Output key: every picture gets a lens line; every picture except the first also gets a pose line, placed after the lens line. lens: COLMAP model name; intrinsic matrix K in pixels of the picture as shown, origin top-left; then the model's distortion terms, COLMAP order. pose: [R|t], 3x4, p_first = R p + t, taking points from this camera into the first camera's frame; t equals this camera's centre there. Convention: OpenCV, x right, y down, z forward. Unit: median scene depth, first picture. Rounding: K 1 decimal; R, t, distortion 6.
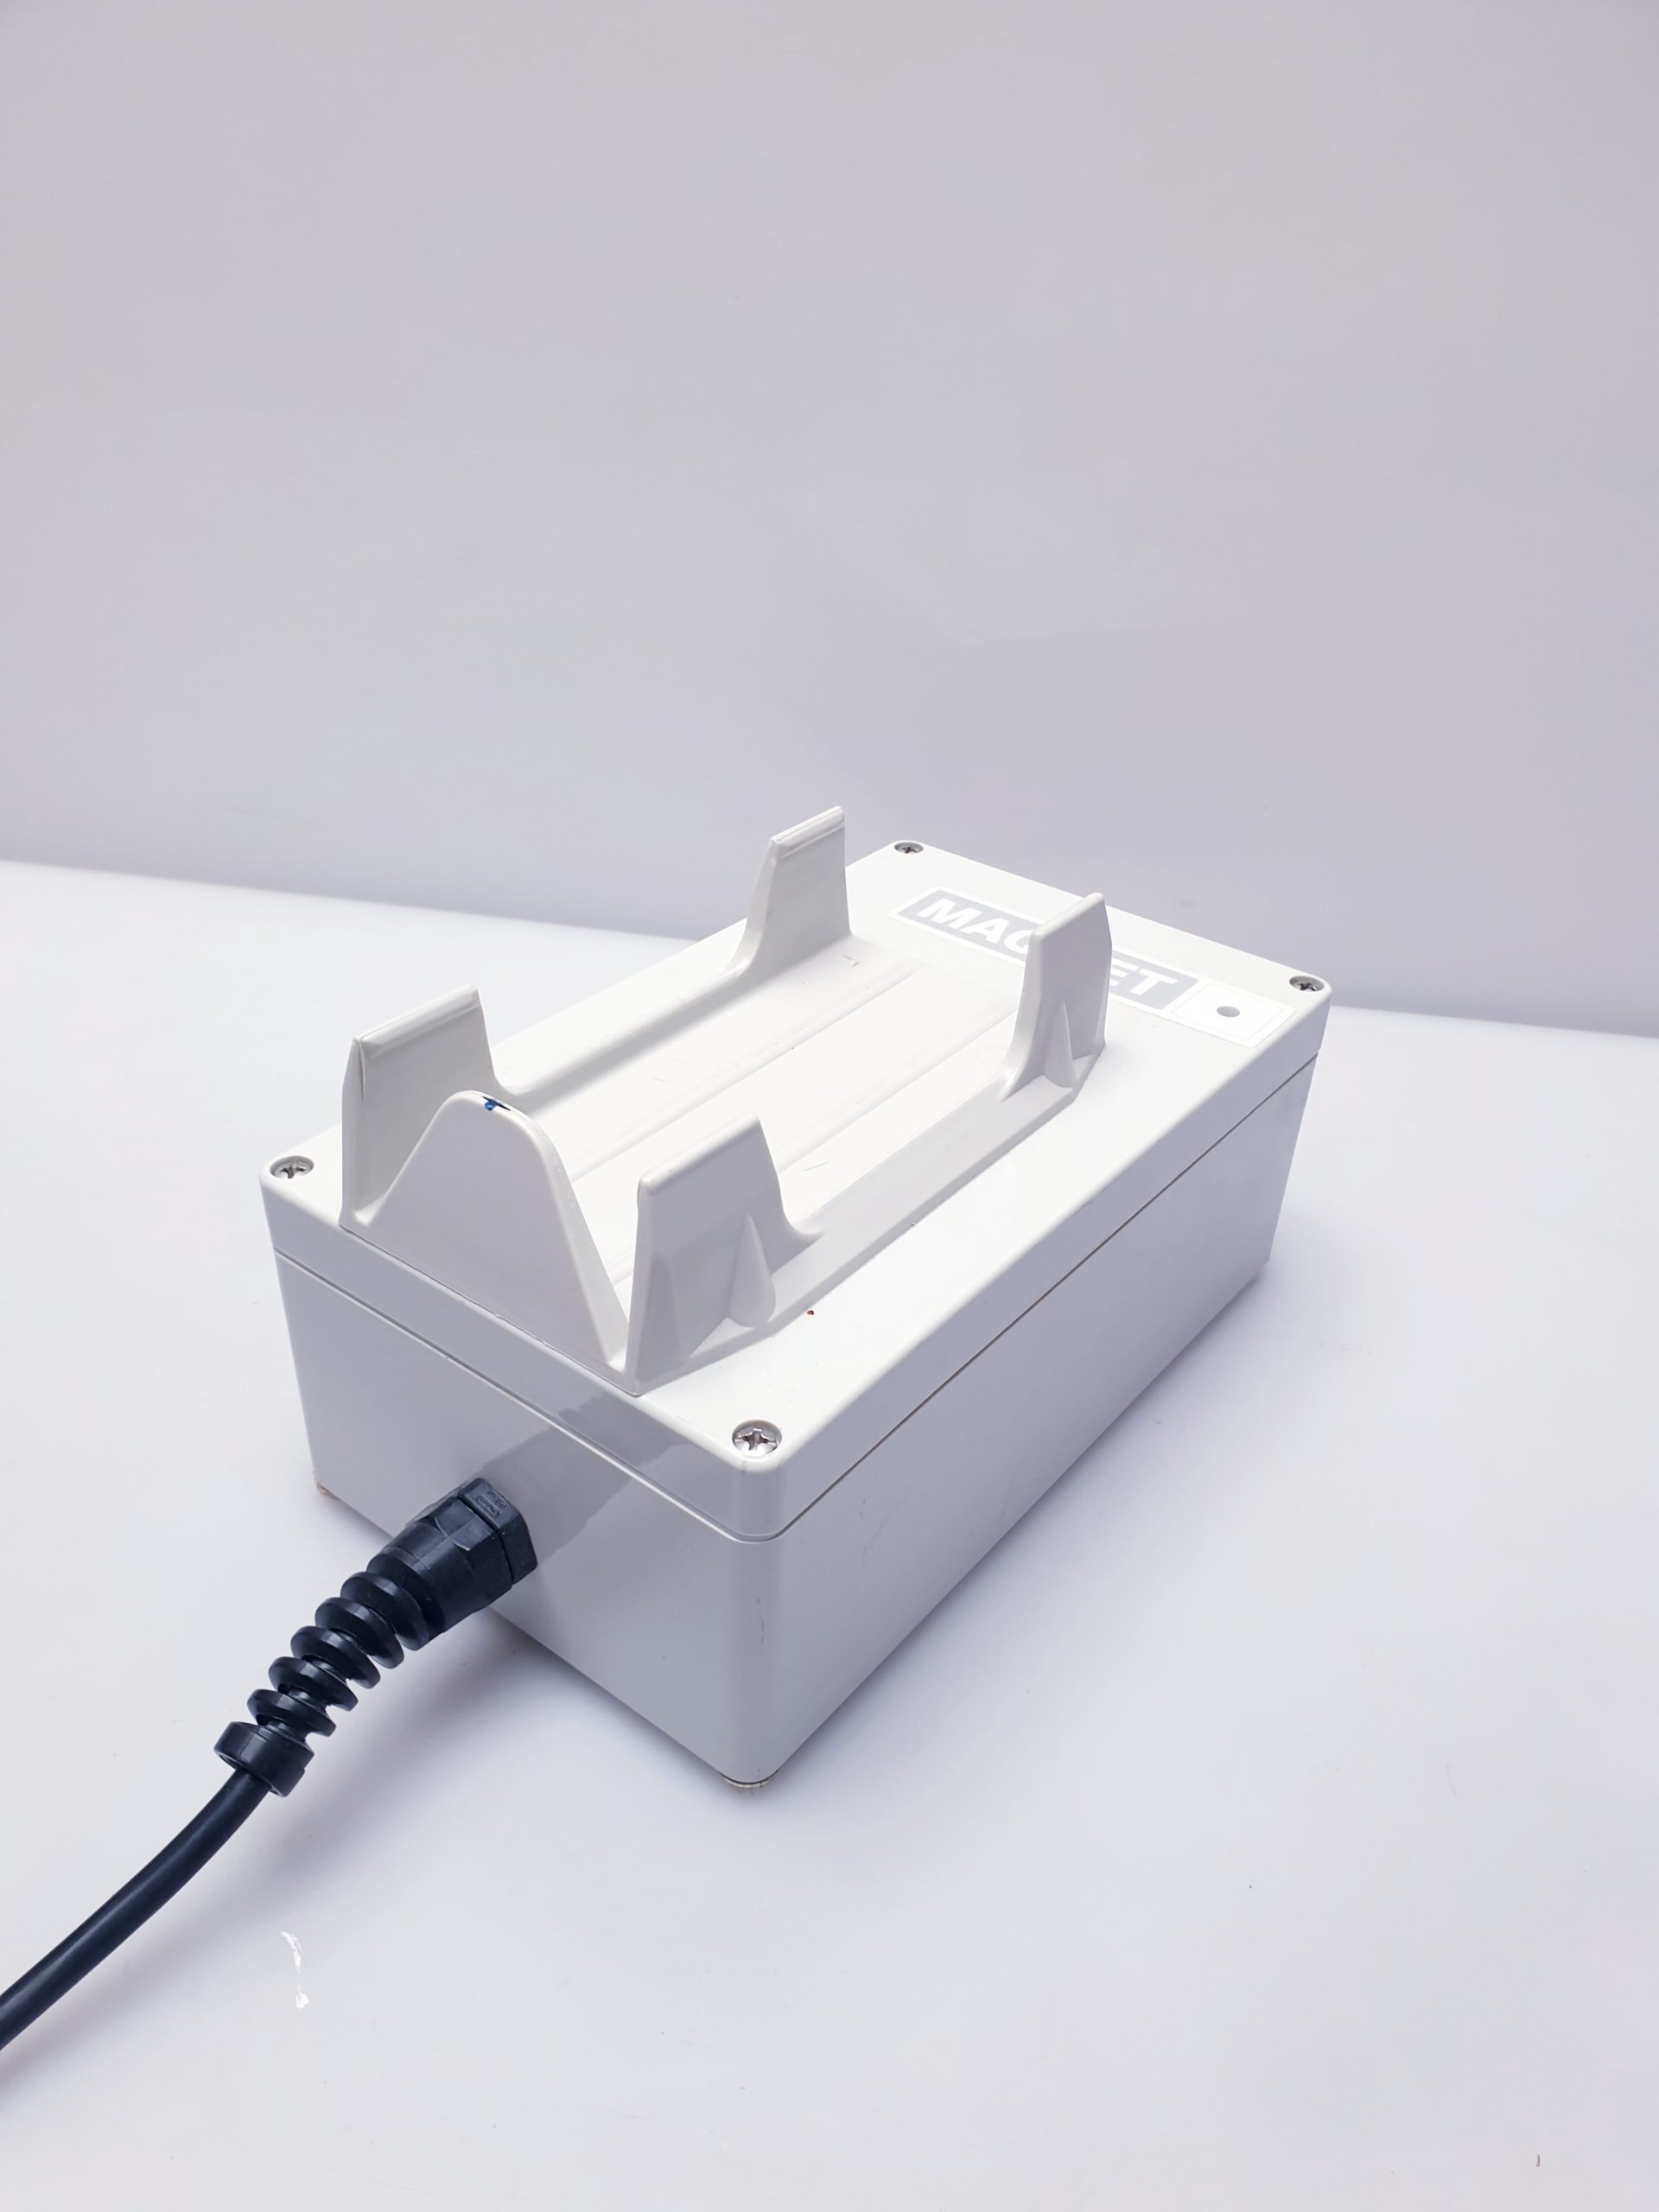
lens RADIAL K [[1727.3, 0, 829.5], [0, 1727.3, 1106.0], [0, 0, 1]] dist [-0.006680, -0.004561]
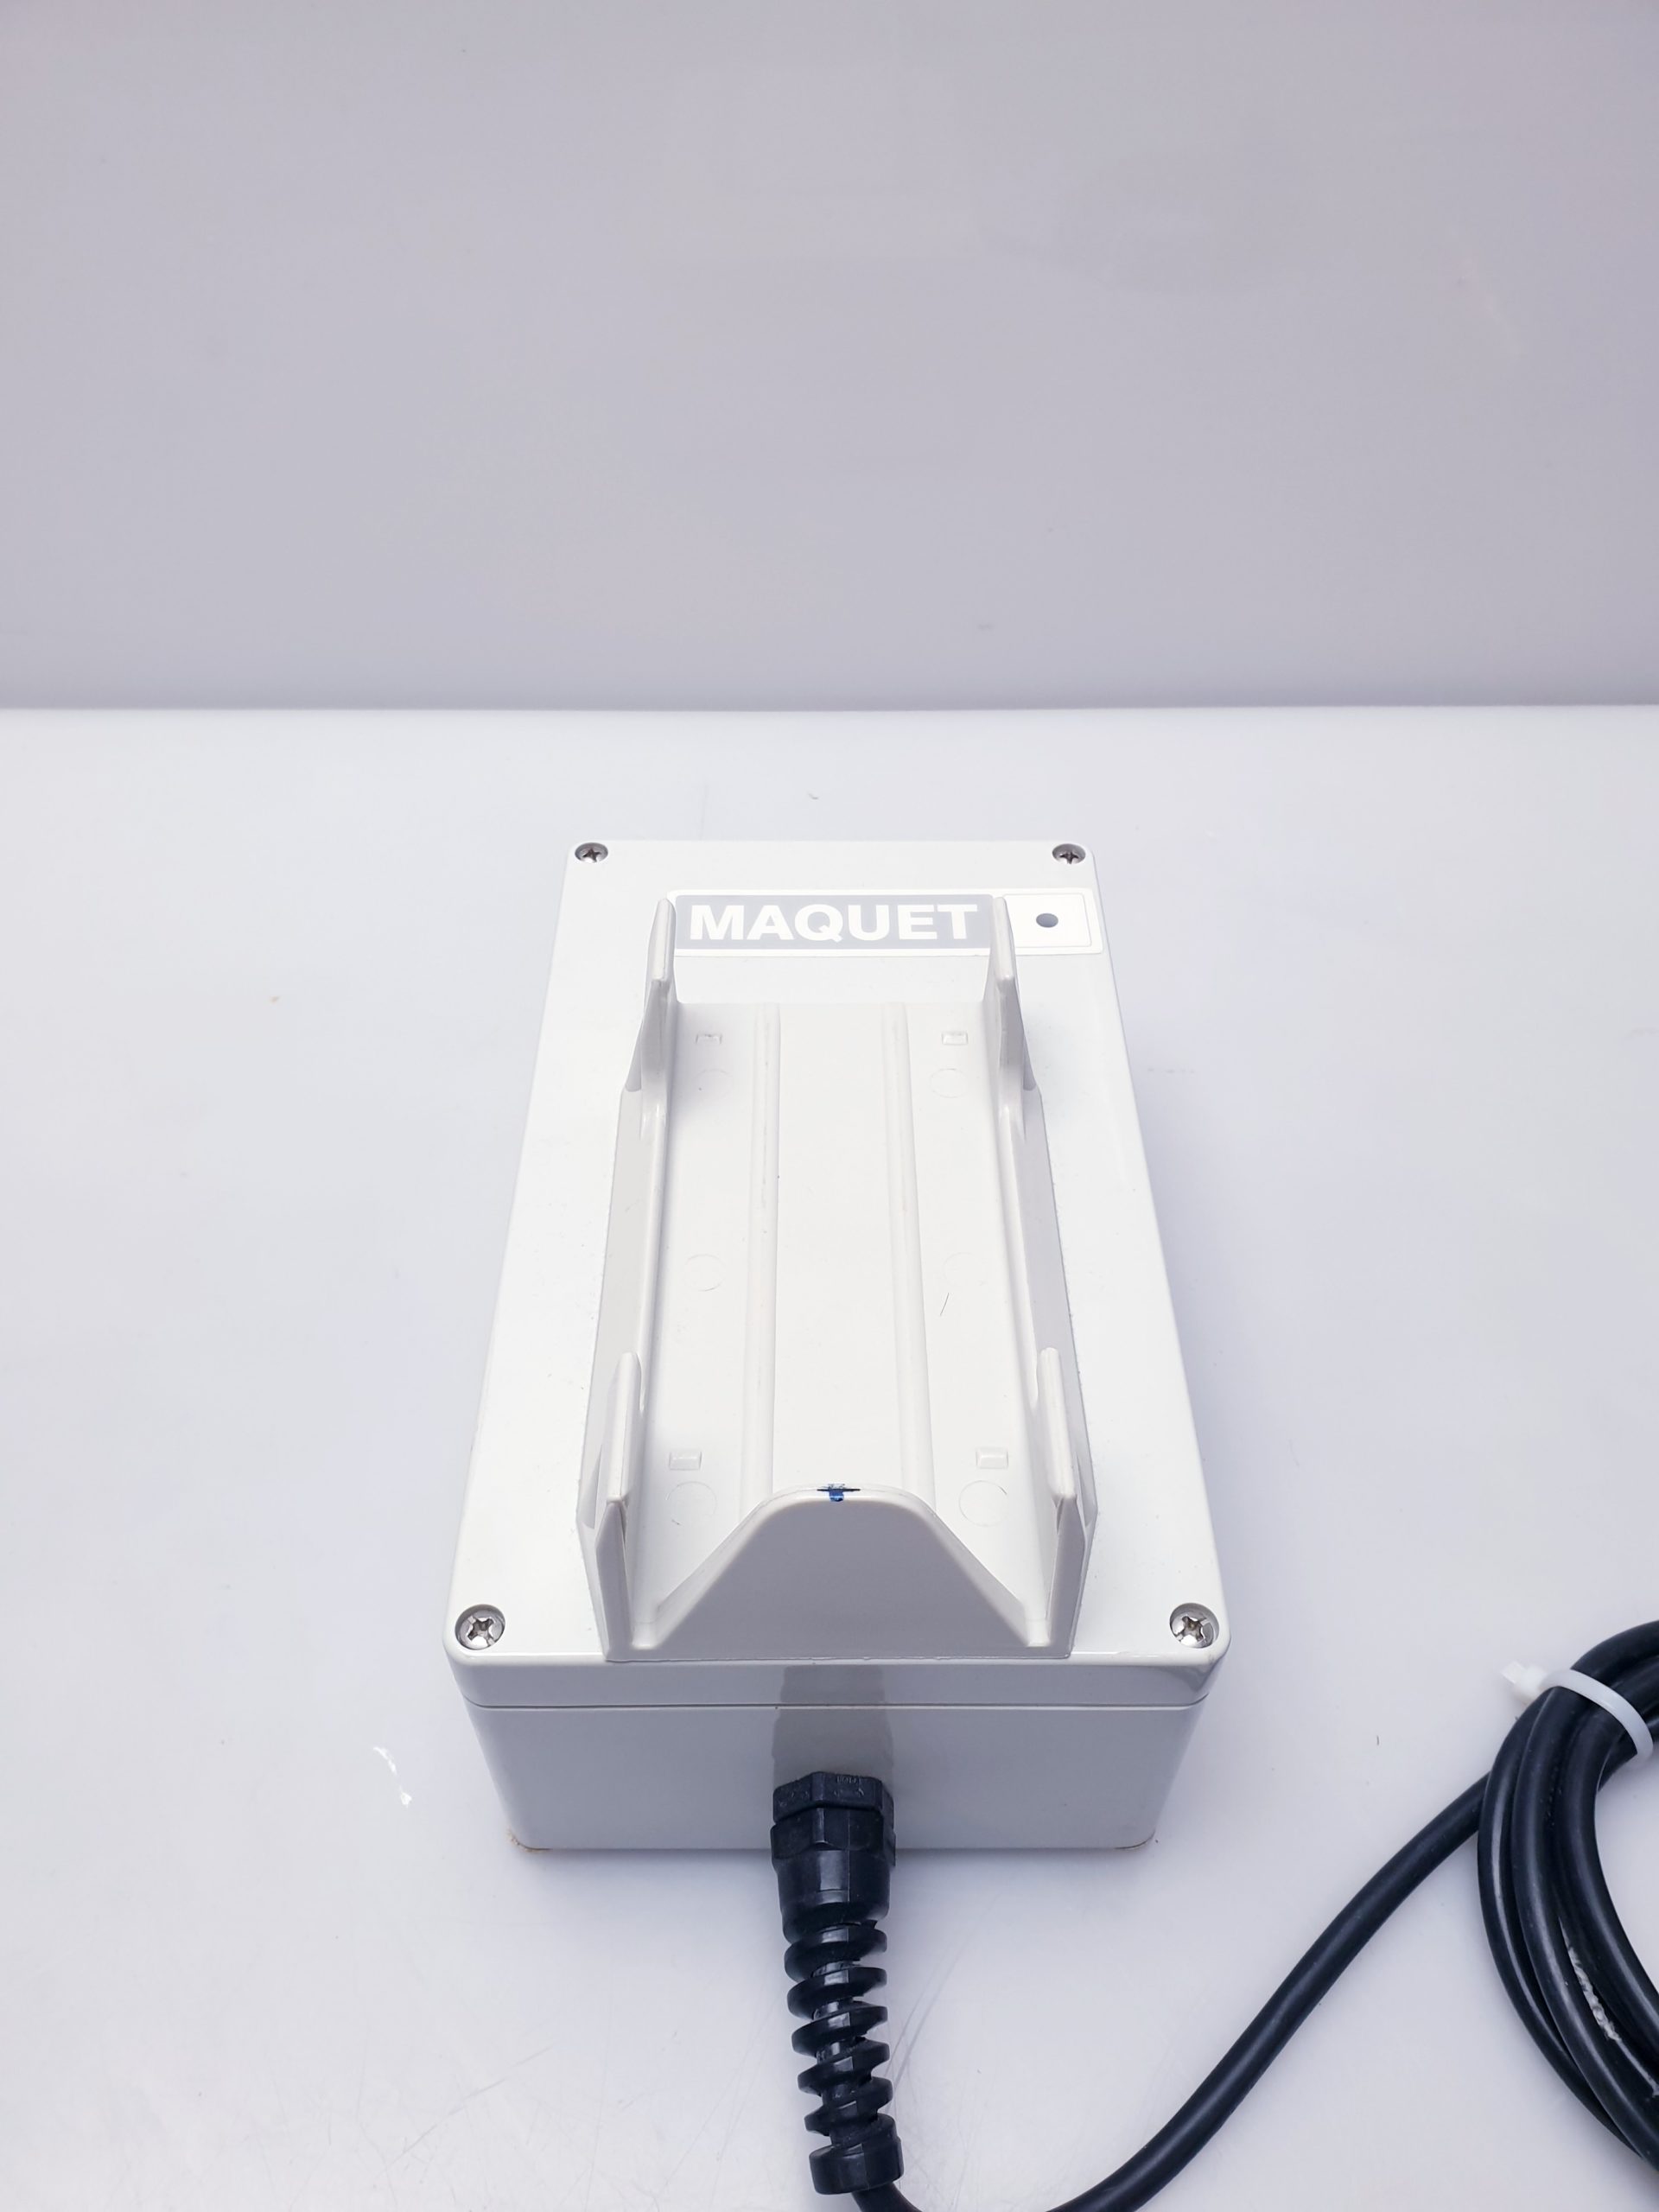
lens RADIAL K [[1727.3, 0, 829.5], [0, 1727.3, 1106.0], [0, 0, 1]] dist [-0.006680, -0.004561]
pose [[0.787062, -0.463522, 0.407039, -0.320099], [0.348558, 0.878577, 0.326511, -0.321083], [-0.508960, -0.115108, 0.853059, 0.178234]]
